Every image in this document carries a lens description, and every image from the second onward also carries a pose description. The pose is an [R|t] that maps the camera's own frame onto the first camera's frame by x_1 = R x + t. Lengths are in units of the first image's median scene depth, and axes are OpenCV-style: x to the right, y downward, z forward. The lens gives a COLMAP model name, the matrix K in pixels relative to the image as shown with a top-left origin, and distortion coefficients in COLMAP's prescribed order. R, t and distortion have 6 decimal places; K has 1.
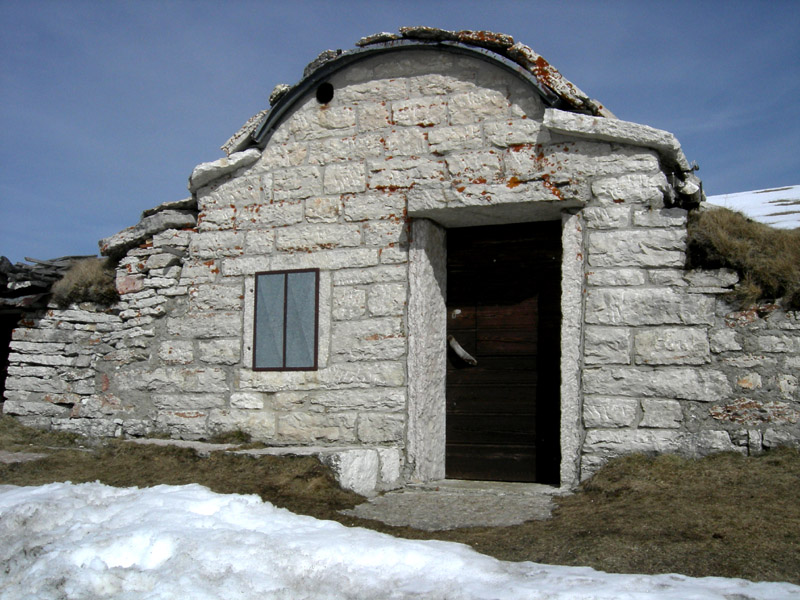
lens RADIAL K [[867.2, 0, 400.0], [0, 867.2, 300.0], [0, 0, 1]] dist [-0.131577, -0.004187]
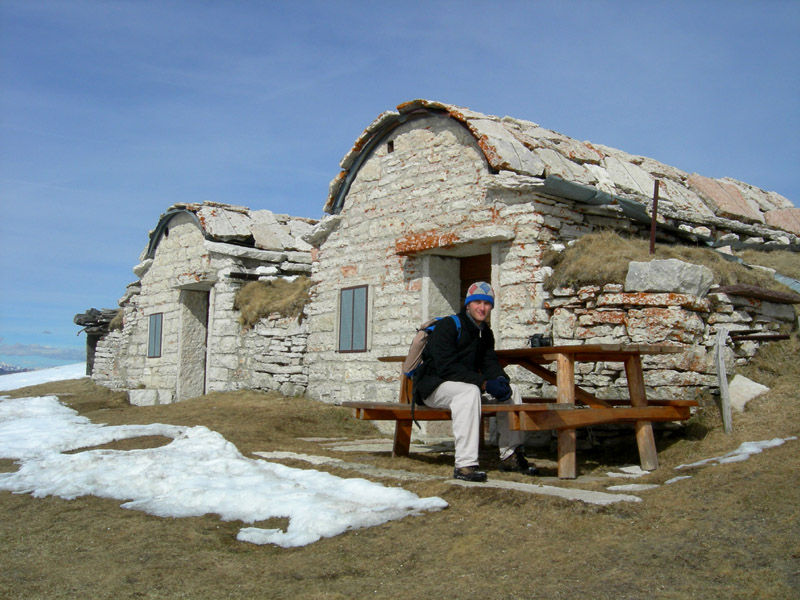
lens RADIAL K [[867.2, 0, 400.0], [0, 867.2, 300.0], [0, 0, 1]] dist [-0.131577, -0.004187]
pose [[0.868098, -0.055909, -0.493234, 1.567705], [0.070603, 0.997442, 0.011200, -0.050334], [0.491346, -0.044546, 0.869824, -0.652264]]
